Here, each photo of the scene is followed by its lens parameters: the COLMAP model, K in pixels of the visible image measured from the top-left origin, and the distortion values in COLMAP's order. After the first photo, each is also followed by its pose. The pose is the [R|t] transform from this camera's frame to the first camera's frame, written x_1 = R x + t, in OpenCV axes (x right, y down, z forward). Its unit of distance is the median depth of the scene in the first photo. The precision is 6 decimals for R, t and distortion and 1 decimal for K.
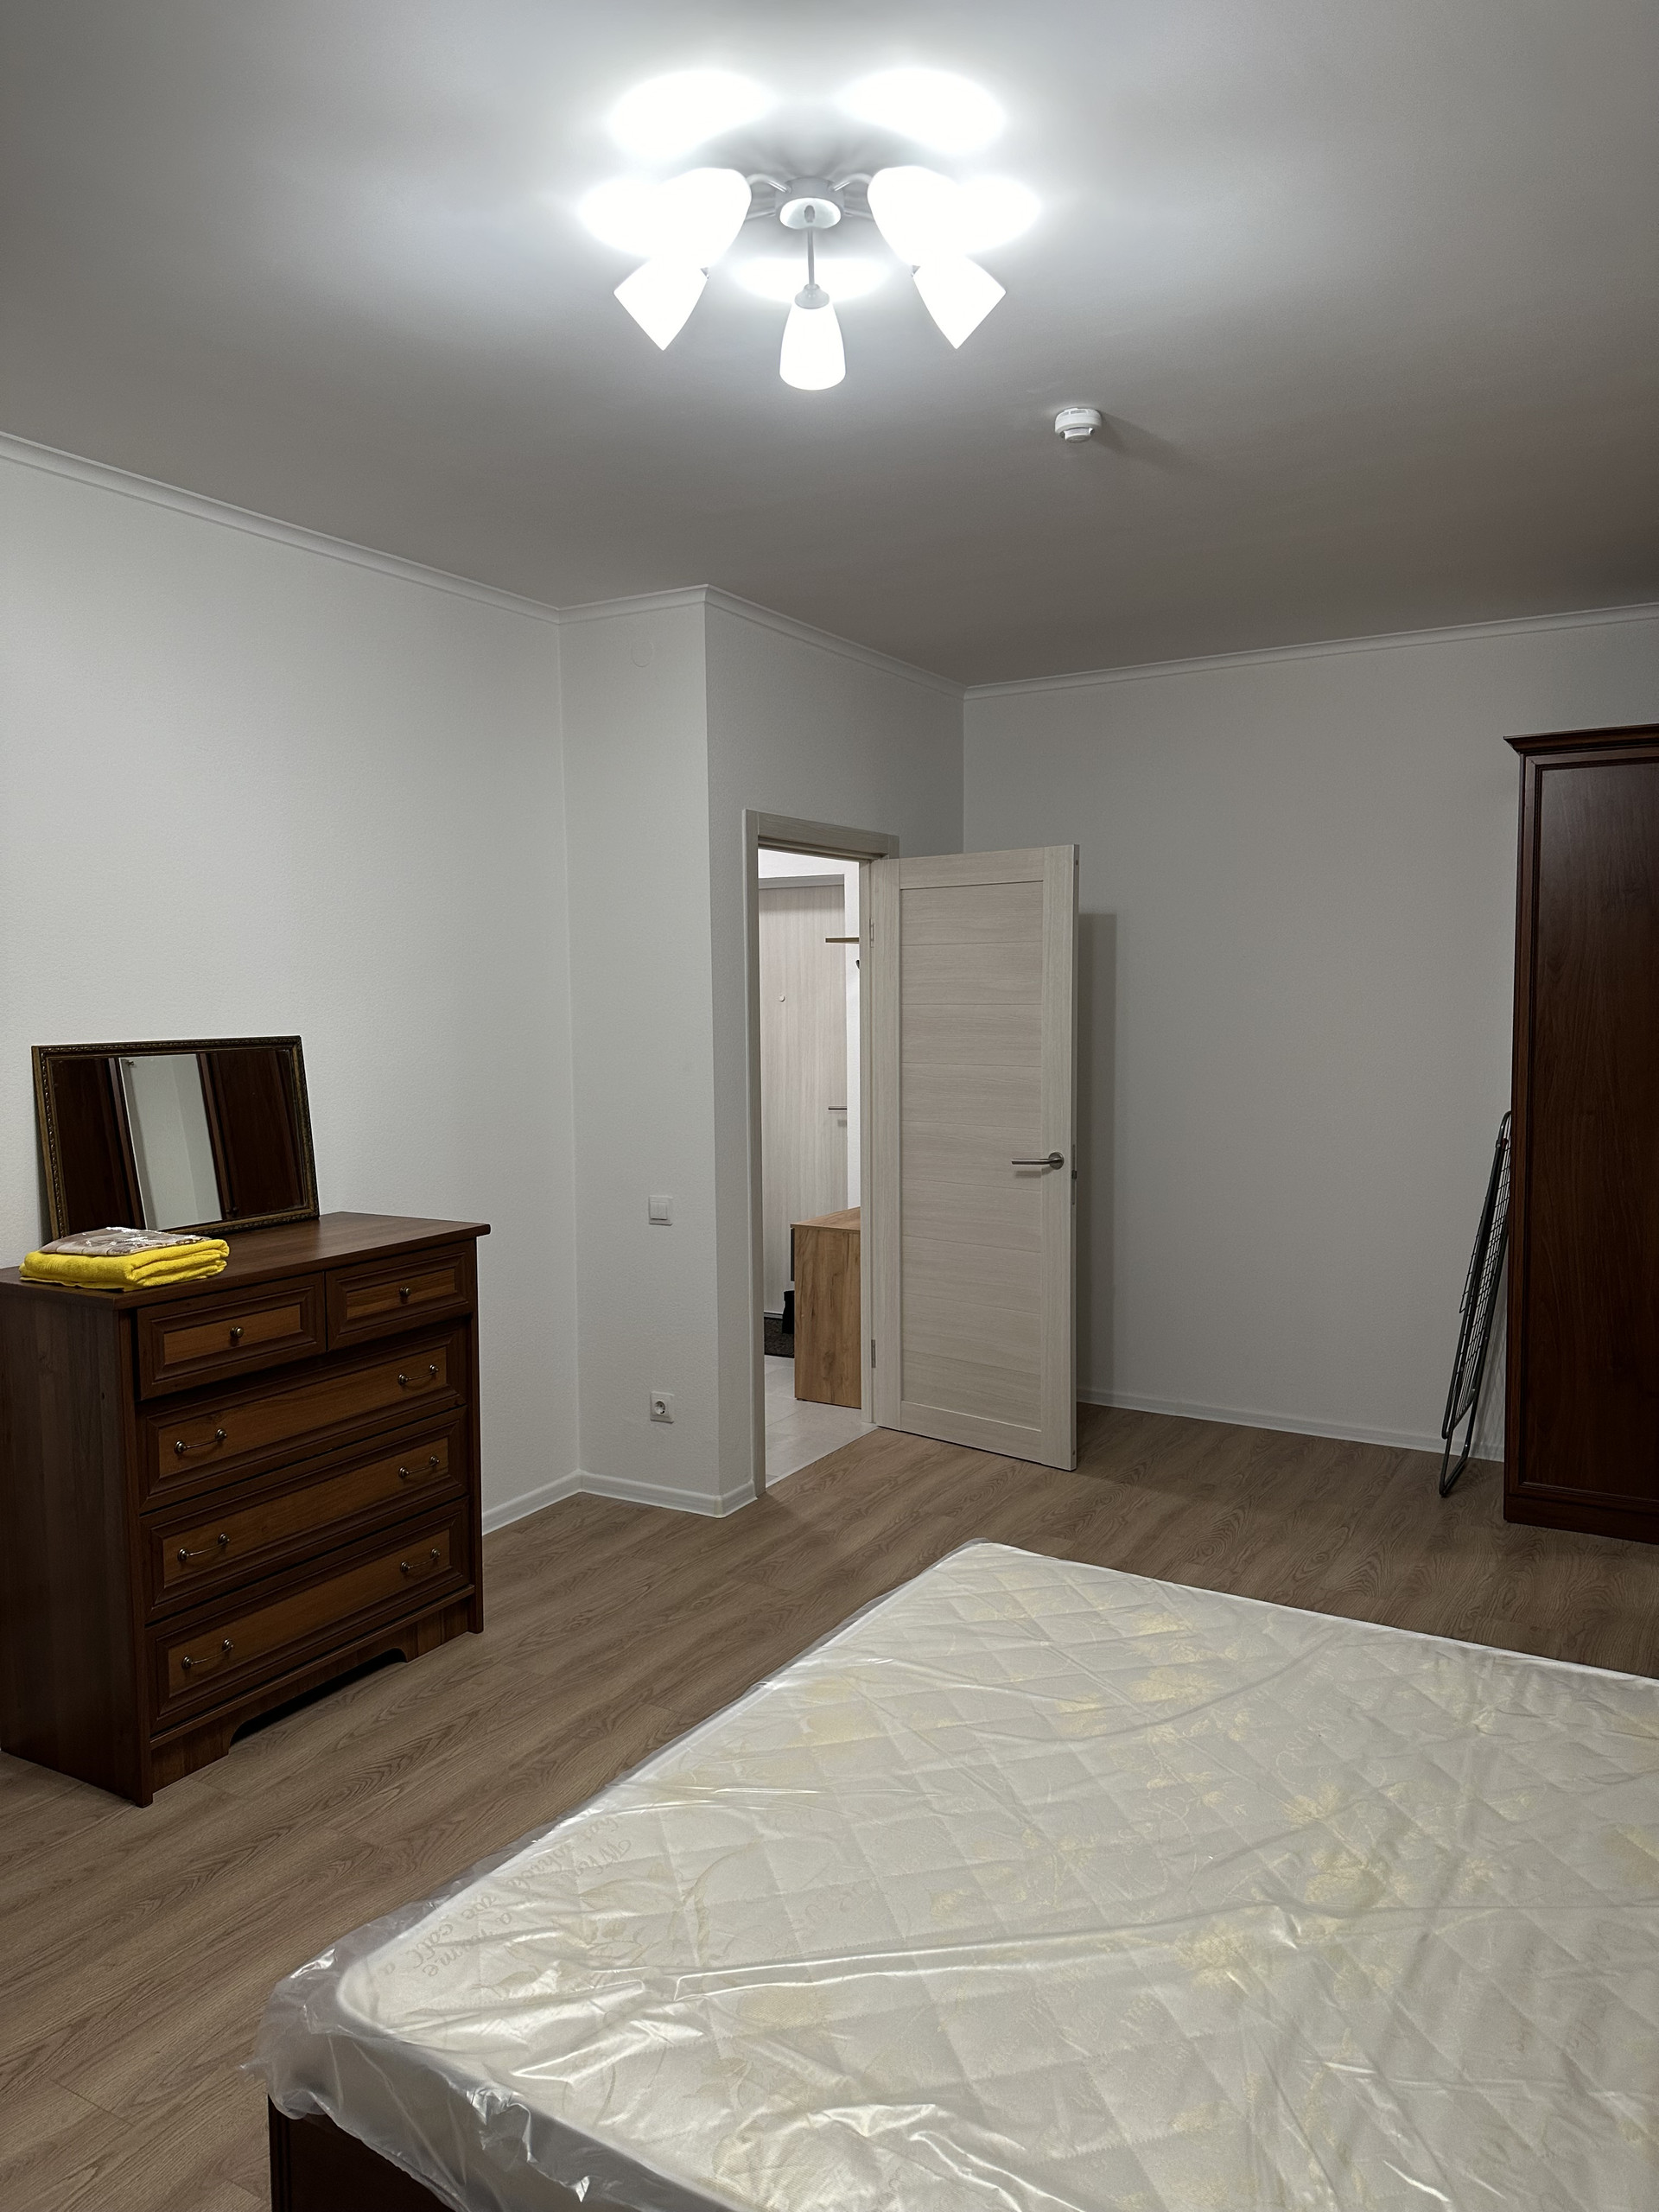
lens RADIAL K [[1533.4, 0, 839.1], [0, 1533.4, 1101.3], [0, 0, 1]] dist [0.221123, -0.341980]
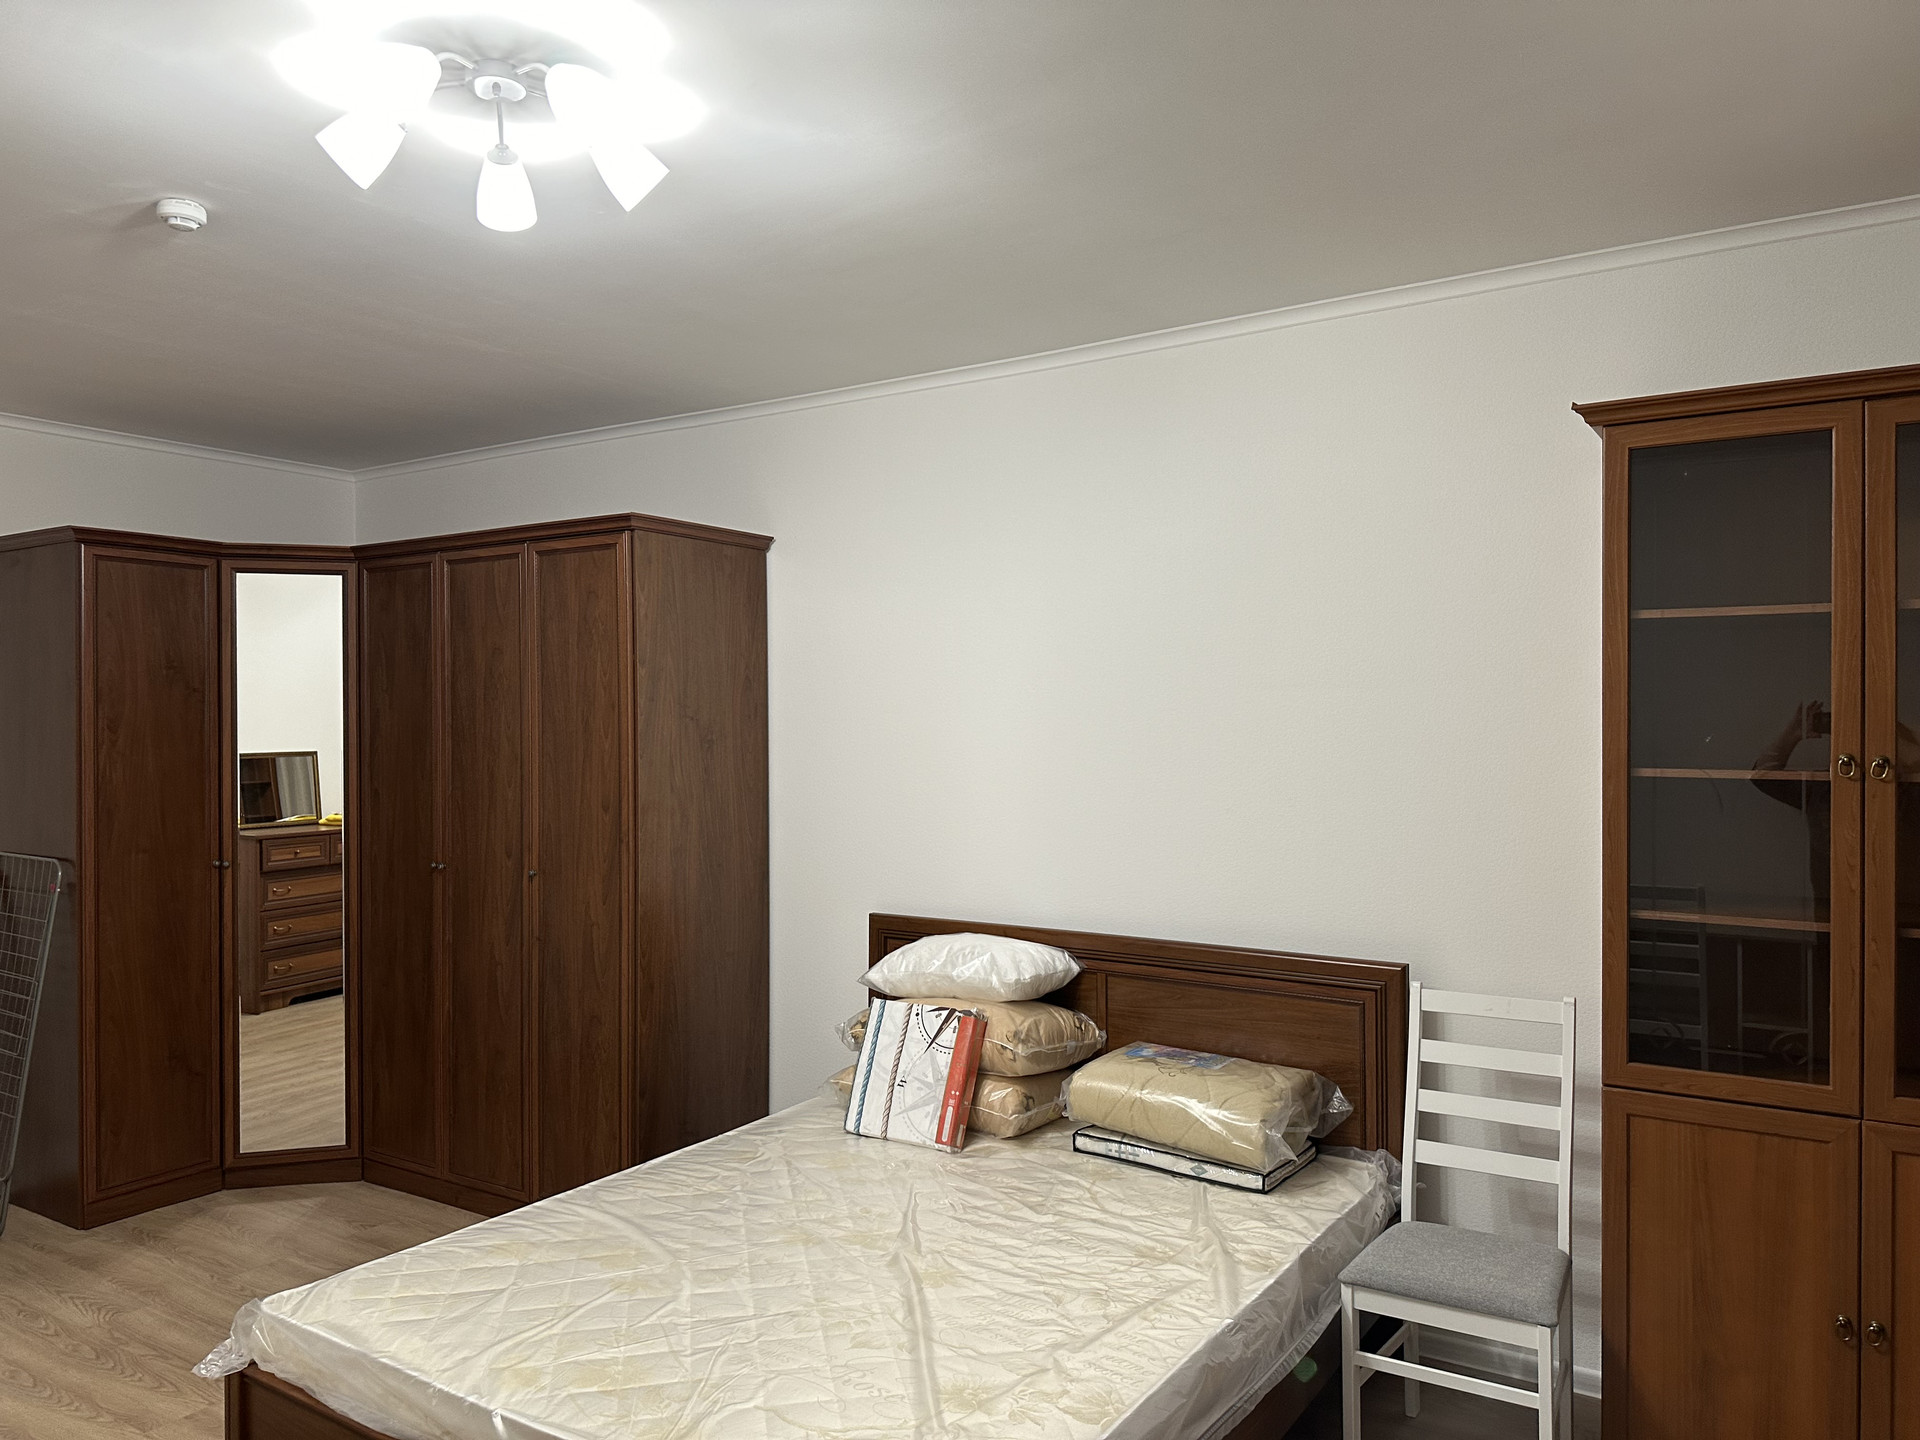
lens RADIAL K [[1373.4, 0, 952.6], [0, 1373.4, 739.3], [0, 0, 1]] dist [0.041469, -0.039192]
pose [[0.073764, -0.004231, 0.997267, -0.482178], [0.077466, 0.996994, -0.001500, -0.026063], [-0.994263, 0.077364, 0.073870, 0.294604]]
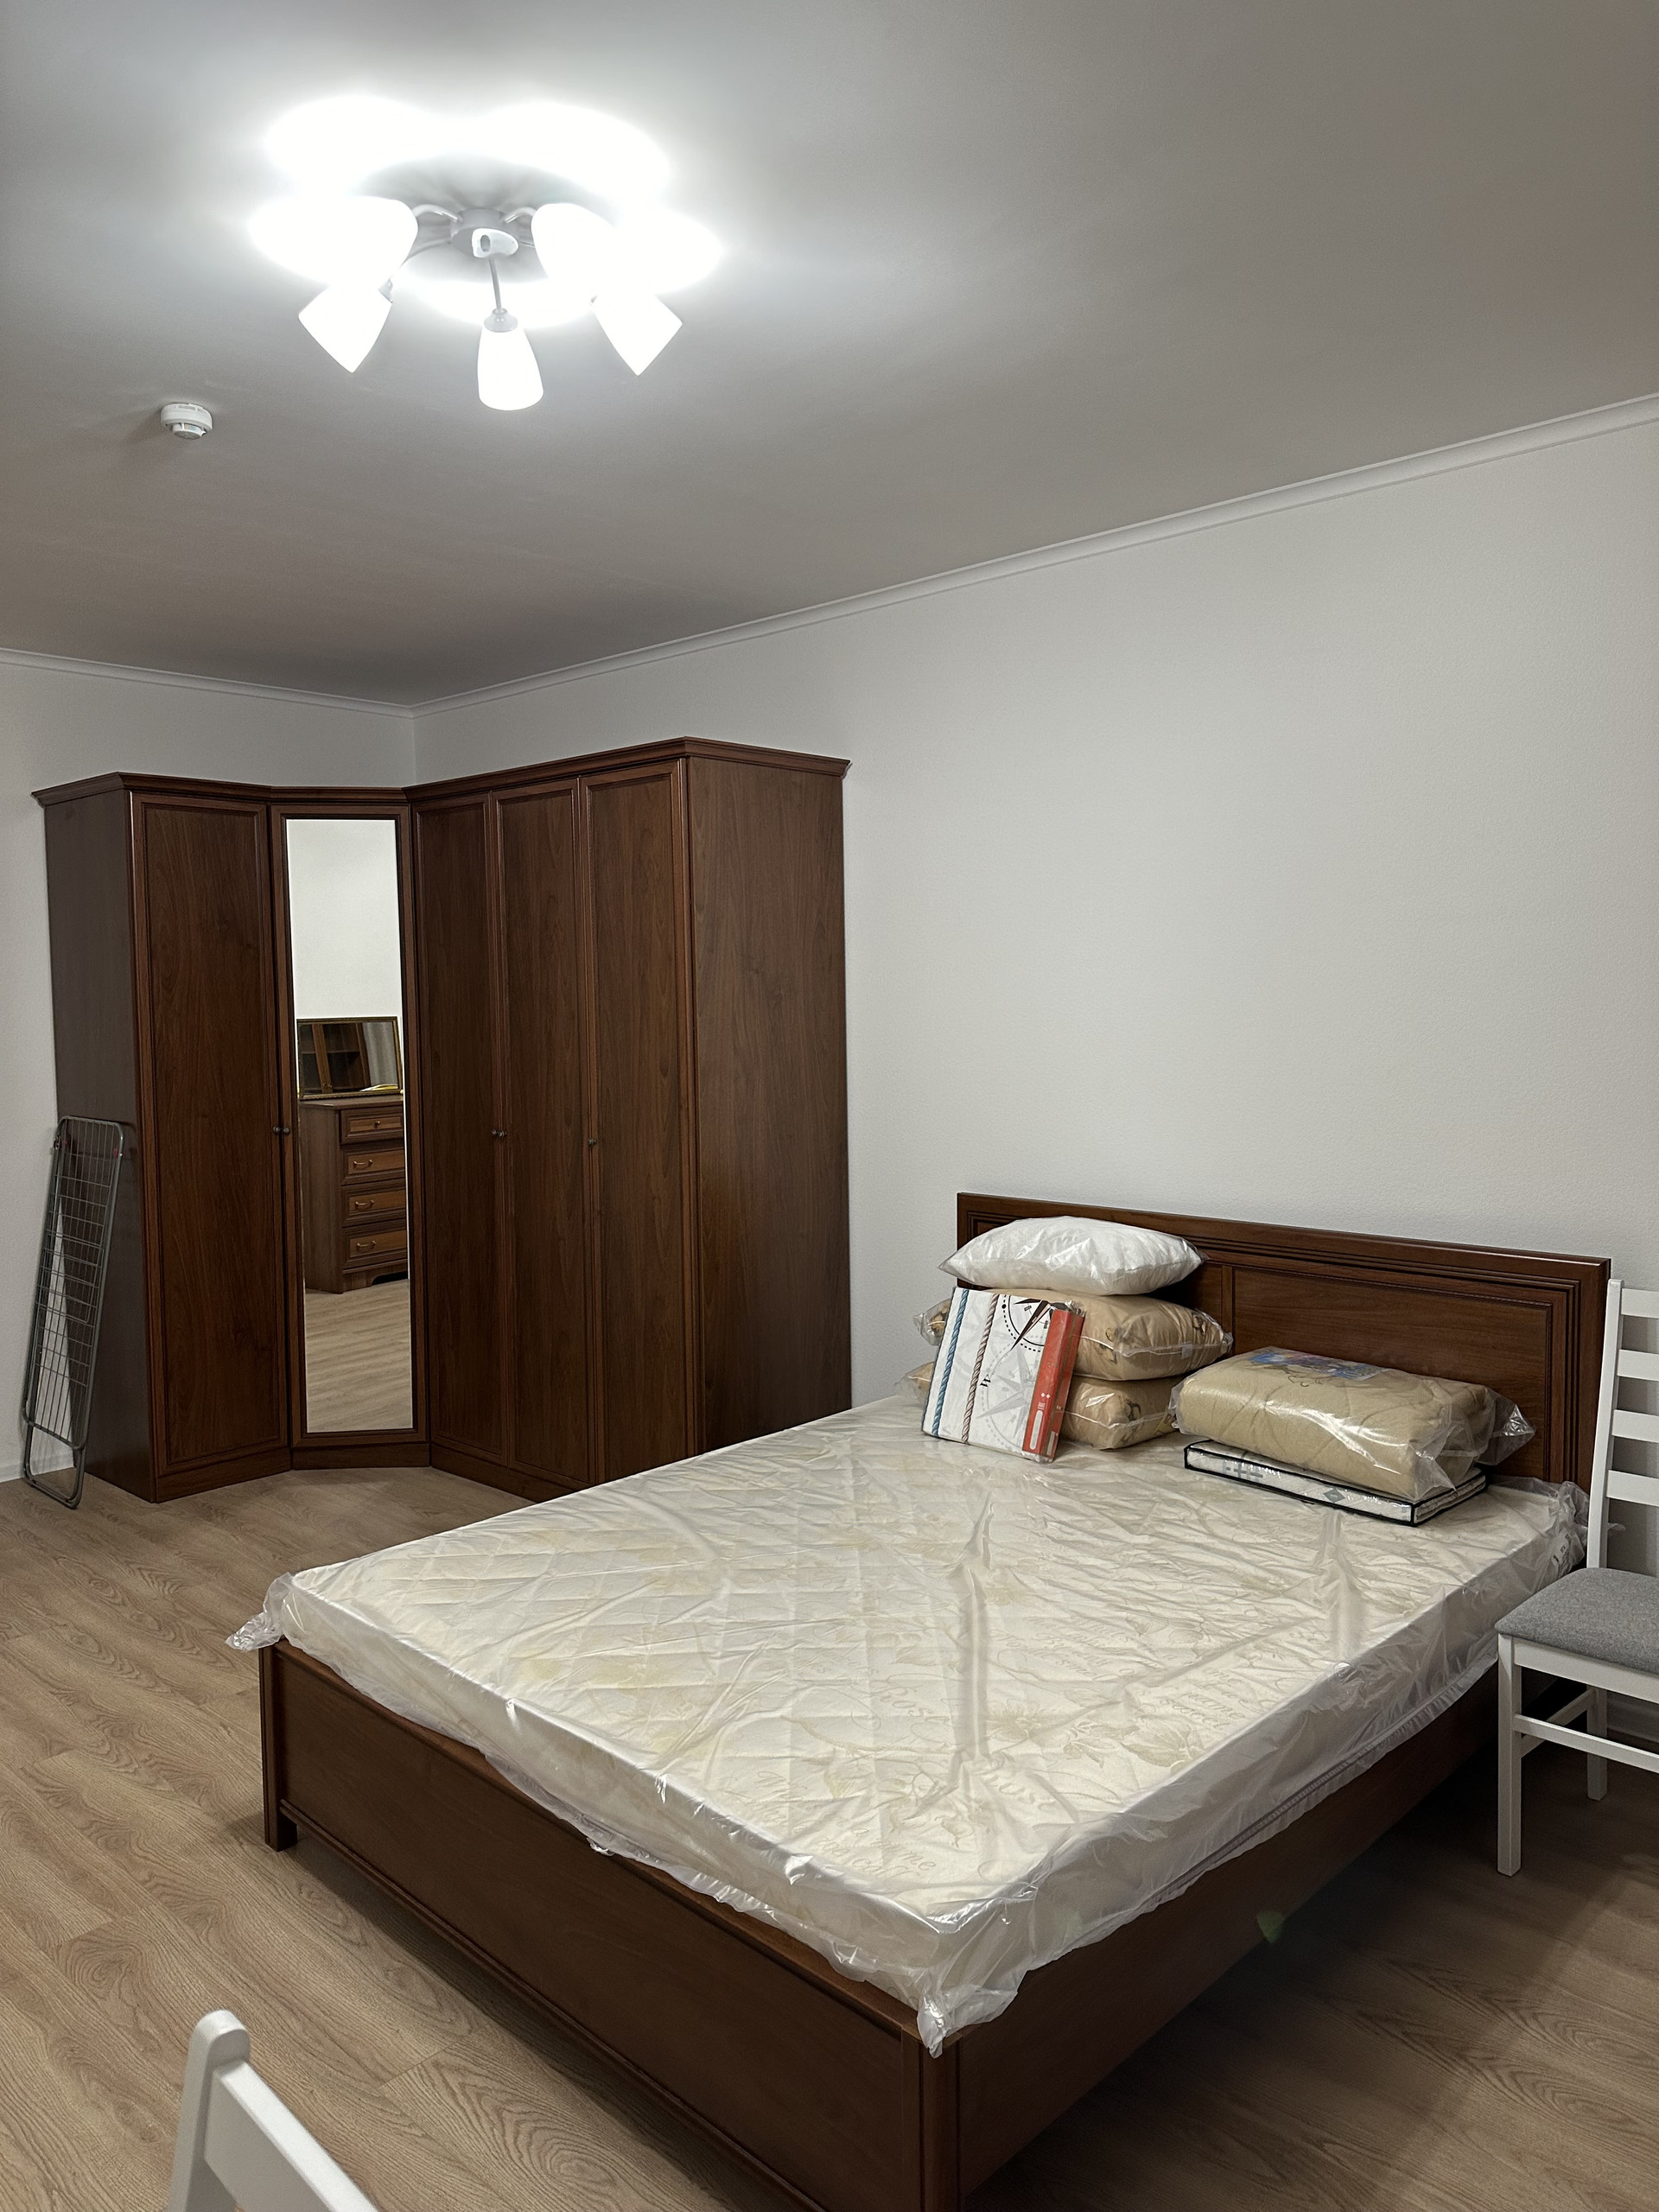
lens RADIAL K [[1564.5, 0, 828.2], [0, 1564.5, 1101.2], [0, 0, 1]] dist [0.113170, -0.172209]
pose [[0.249808, -0.063194, 0.966231, -0.475276], [0.082868, 0.995602, 0.043691, -0.014640], [-0.964743, 0.069155, 0.253946, 0.262465]]
